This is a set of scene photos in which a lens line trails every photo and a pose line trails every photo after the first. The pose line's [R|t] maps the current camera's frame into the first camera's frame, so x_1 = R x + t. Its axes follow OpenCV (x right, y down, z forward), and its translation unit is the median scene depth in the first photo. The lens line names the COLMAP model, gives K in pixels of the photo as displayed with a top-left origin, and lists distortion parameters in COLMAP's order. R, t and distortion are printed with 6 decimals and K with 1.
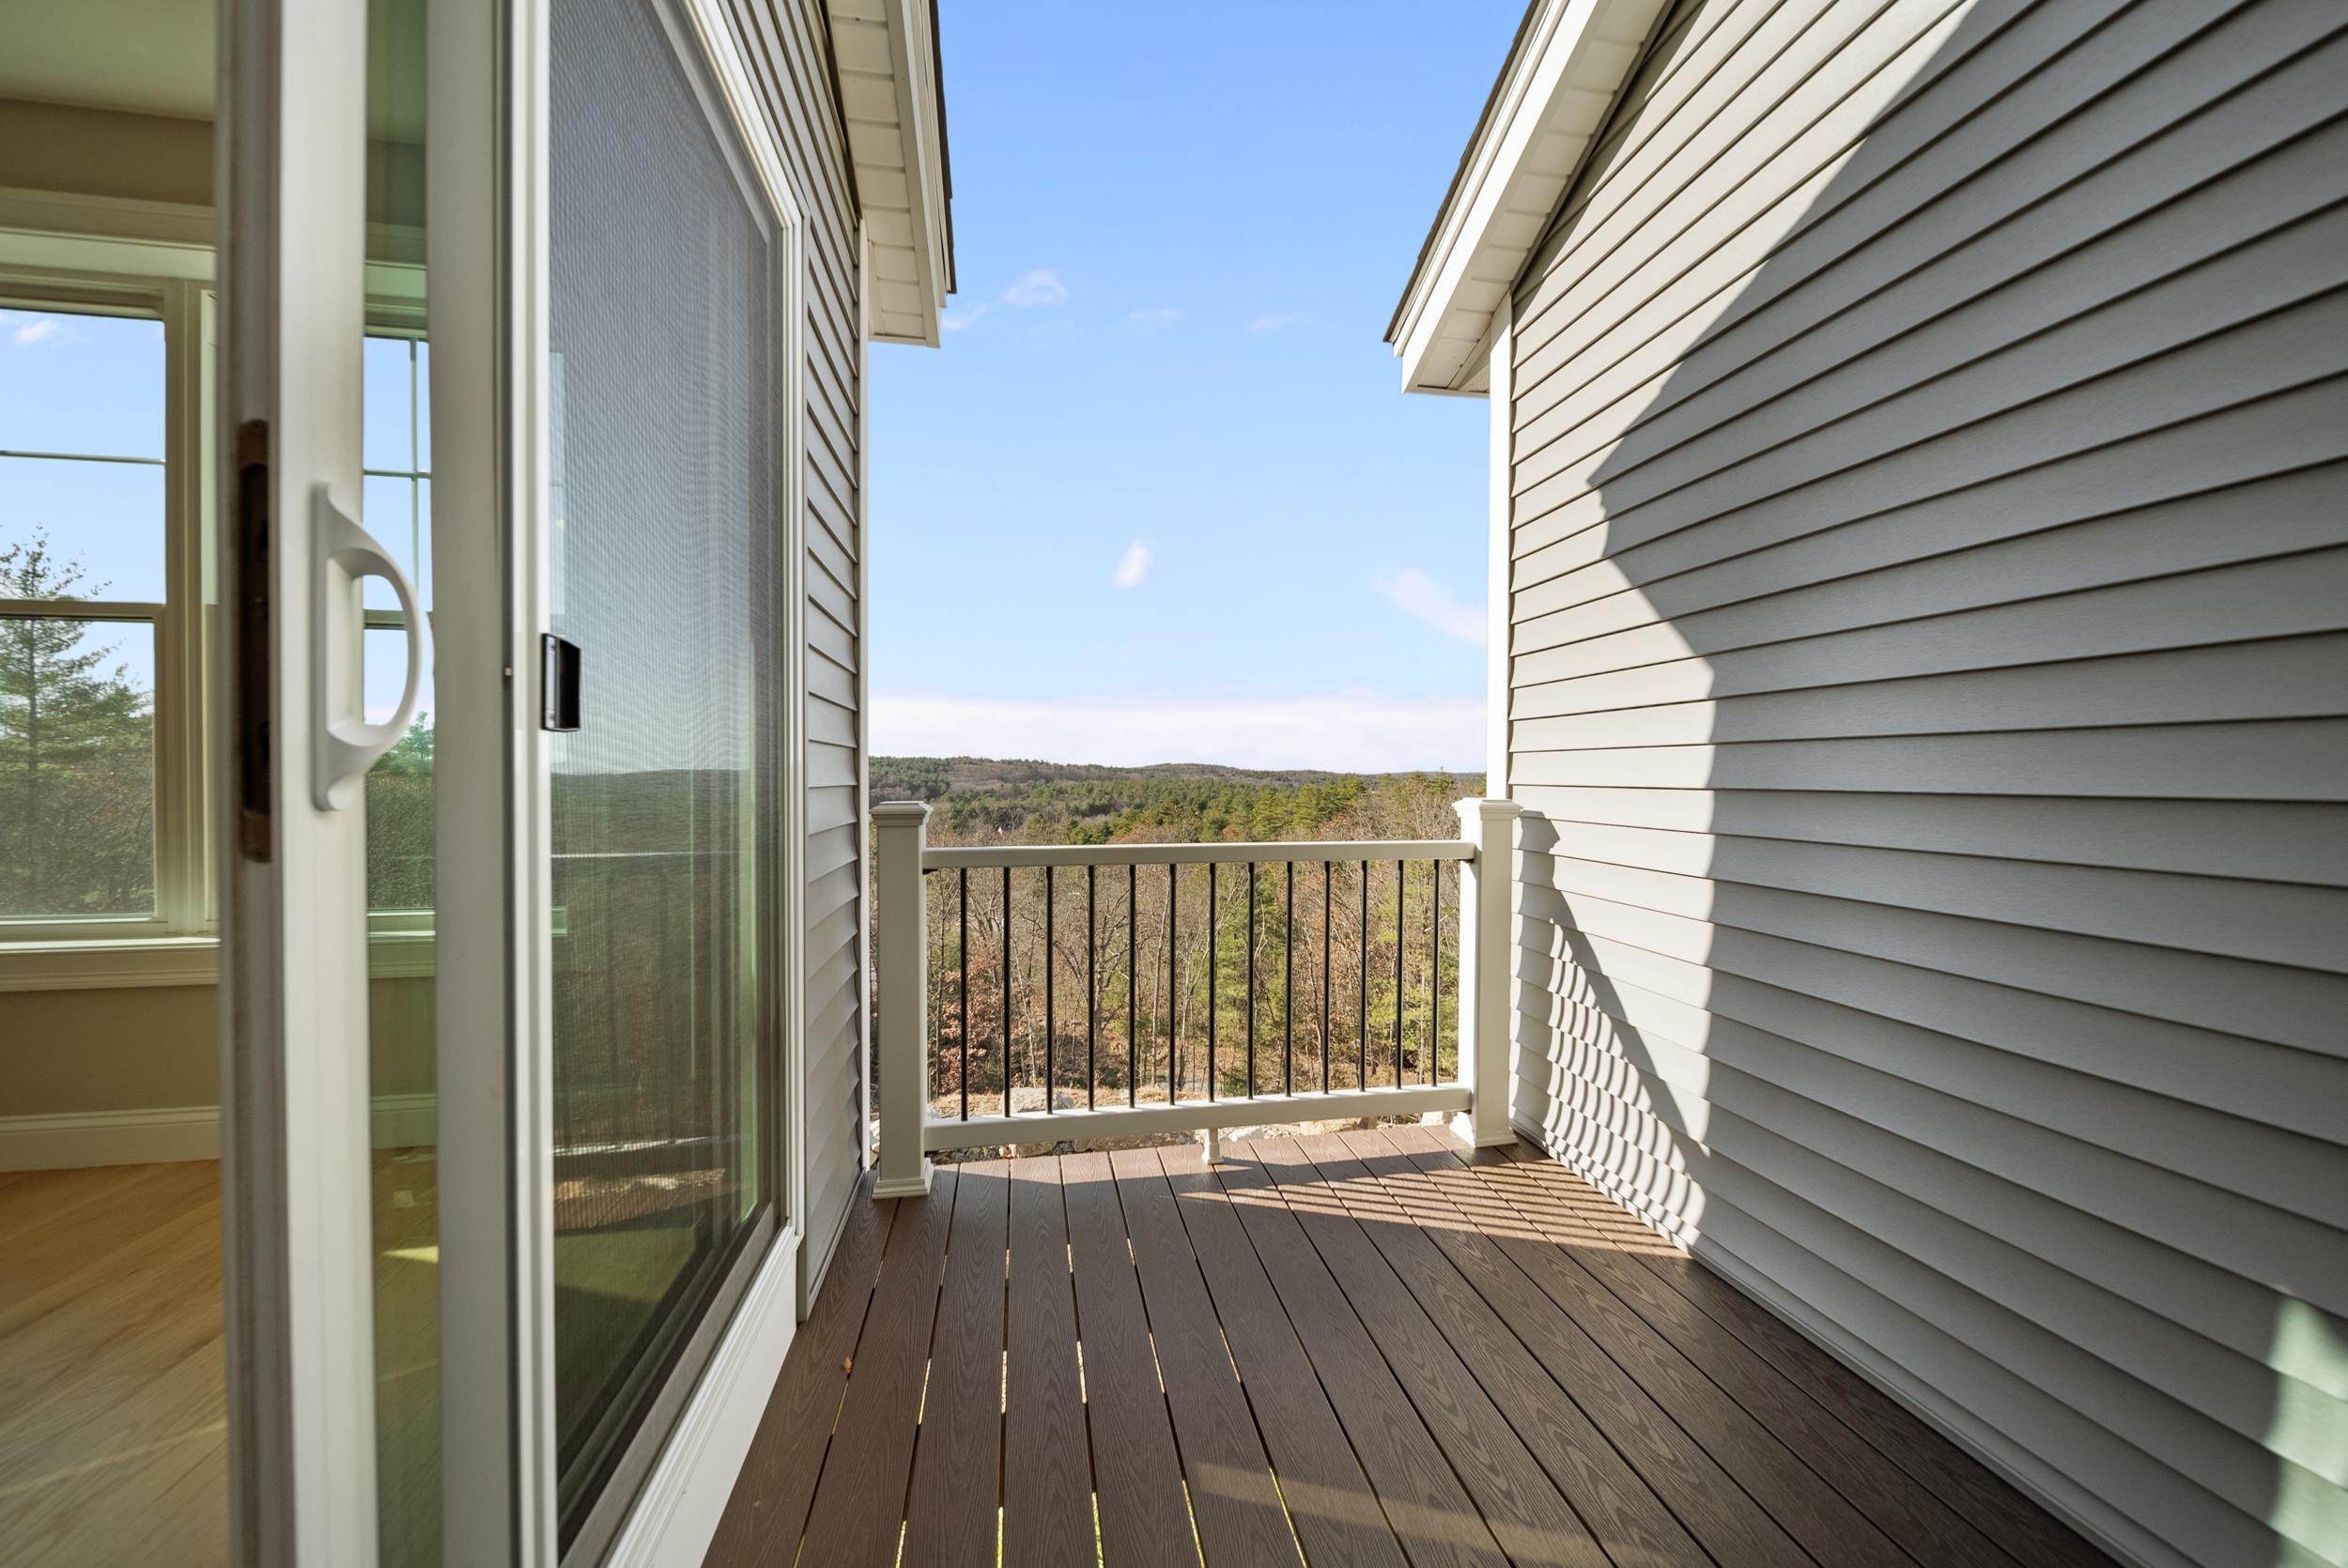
lens RADIAL K [[833.3, 0, 1177.6], [0, 833.3, 786.7], [0, 0, 1]] dist [0.001944, -0.000158]
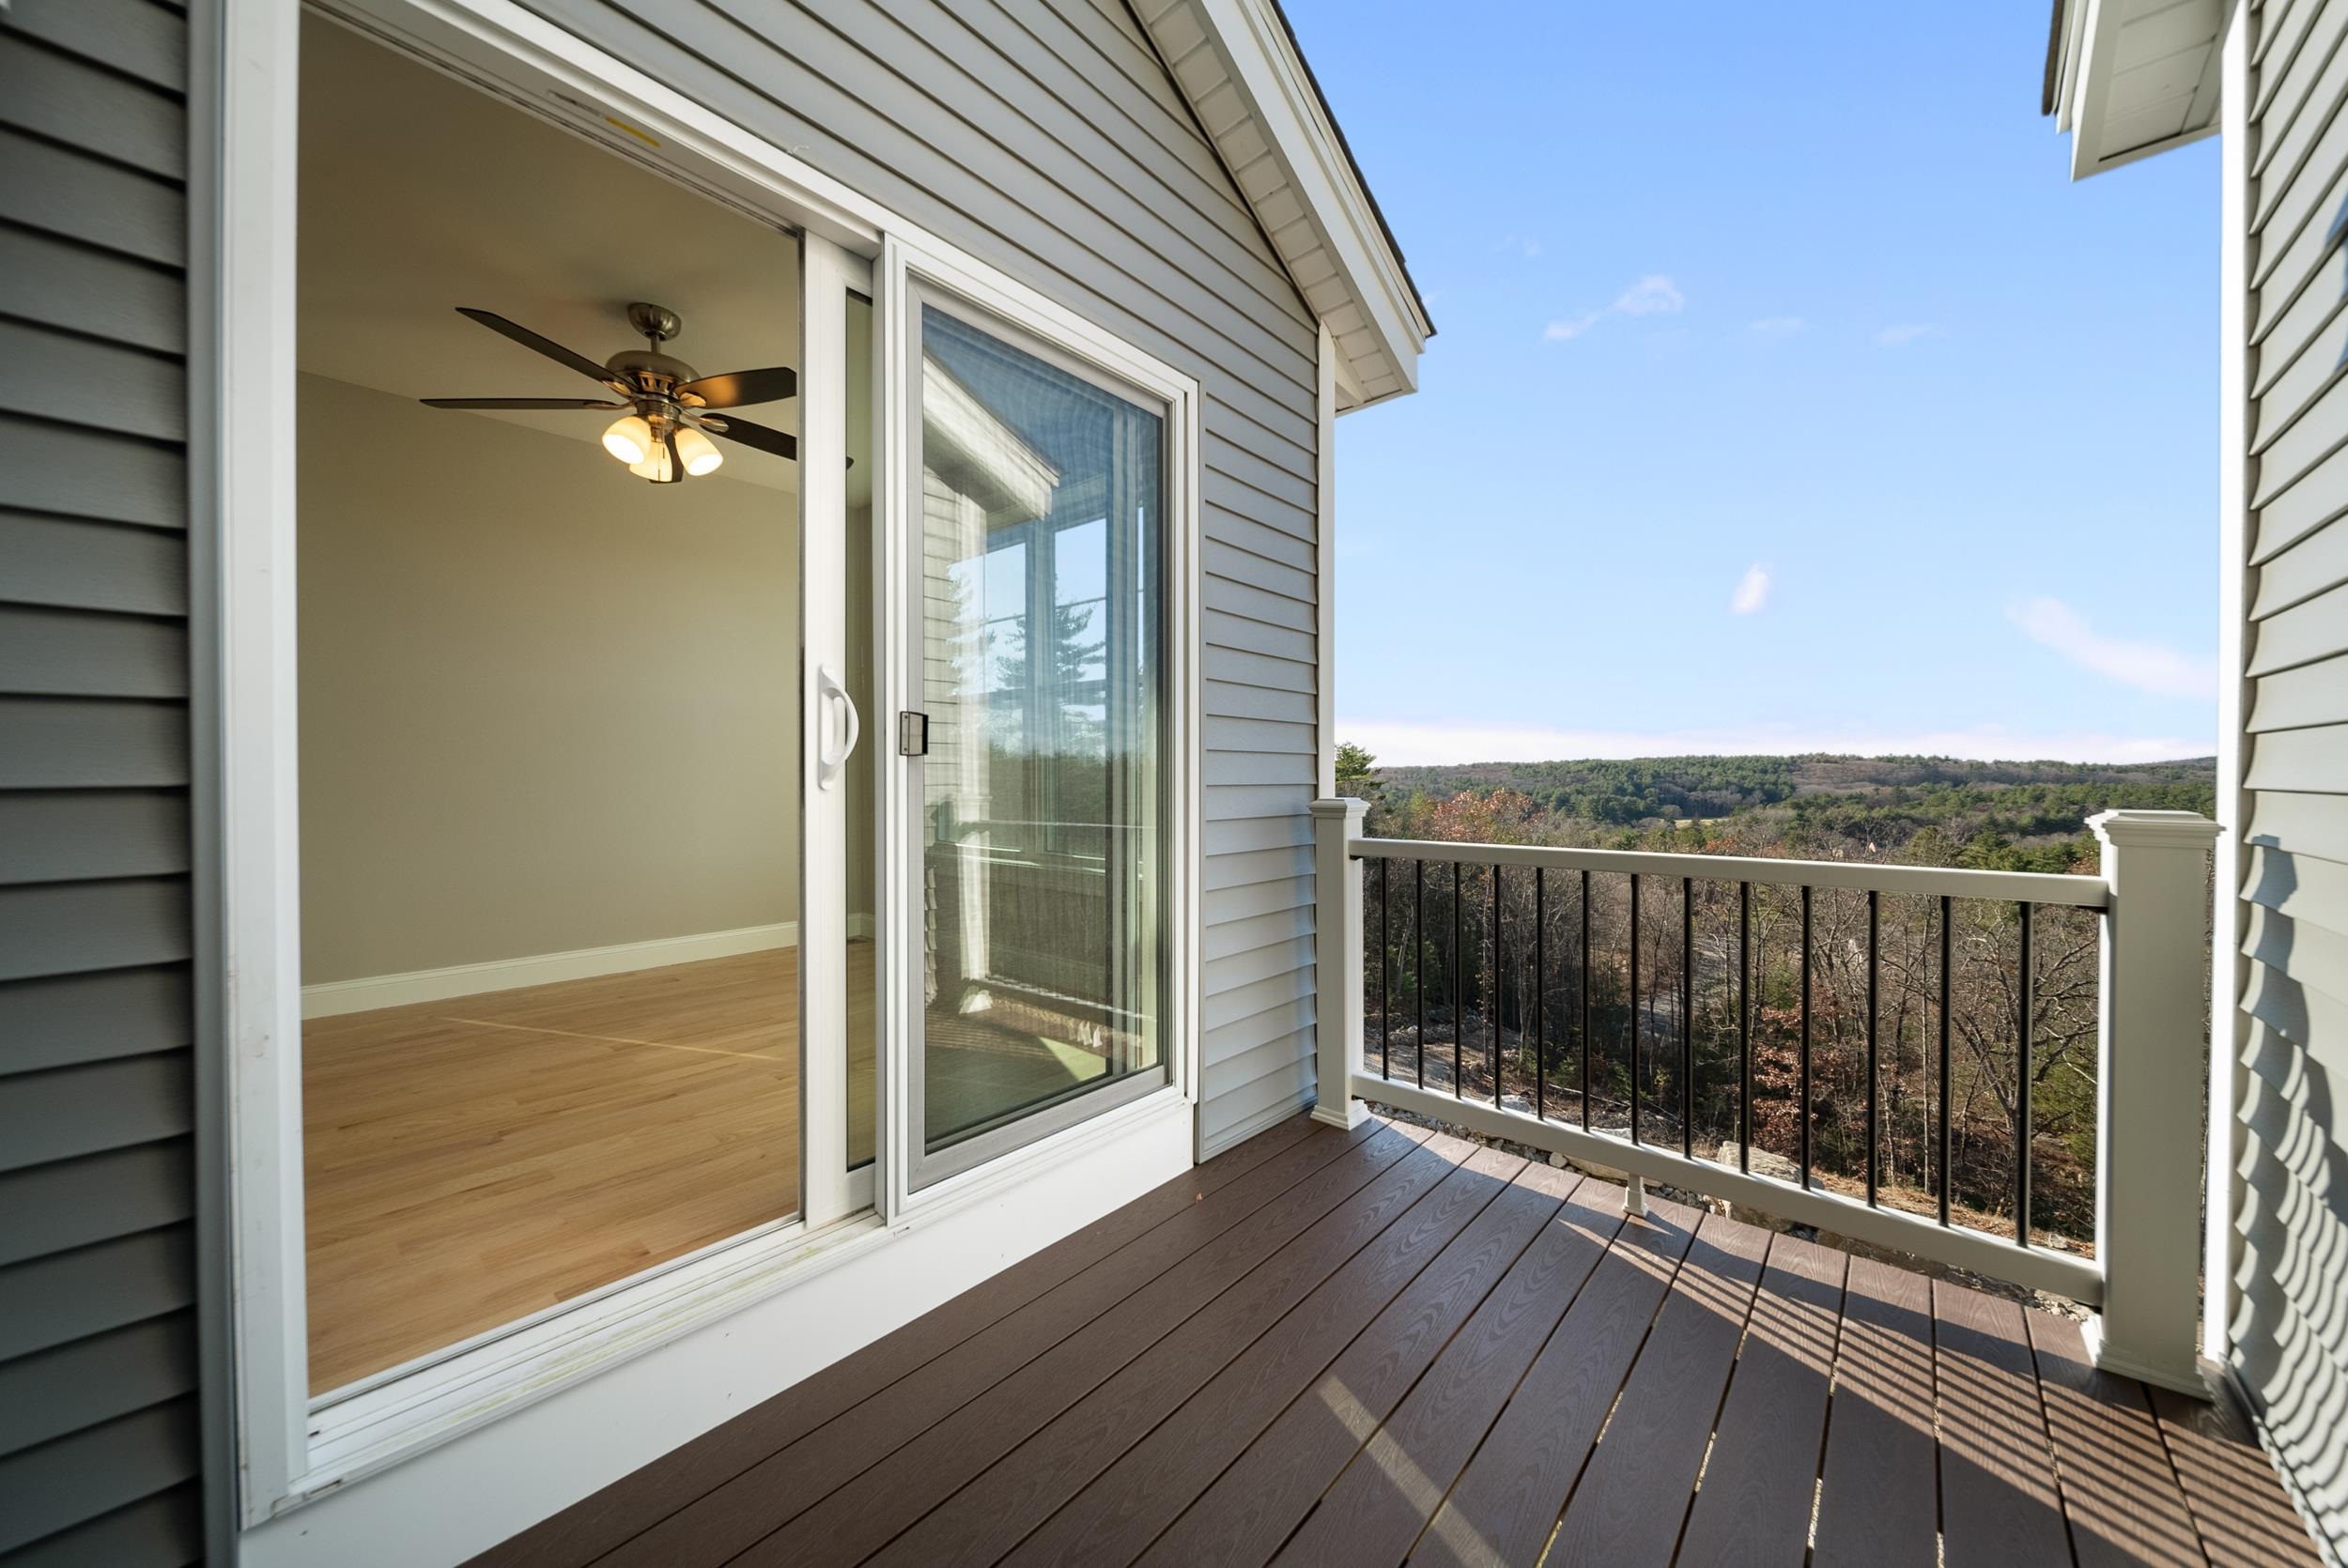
lens RADIAL K [[833.3, 0, 1177.8], [0, 833.3, 792.5], [0, 0, 1]] dist [0.001944, -0.000158]
pose [[0.617737, 0.011855, -0.786295, 0.400241], [-0.008260, 0.999929, 0.008587, 0.000565], [0.786341, 0.001190, 0.617791, 0.064804]]
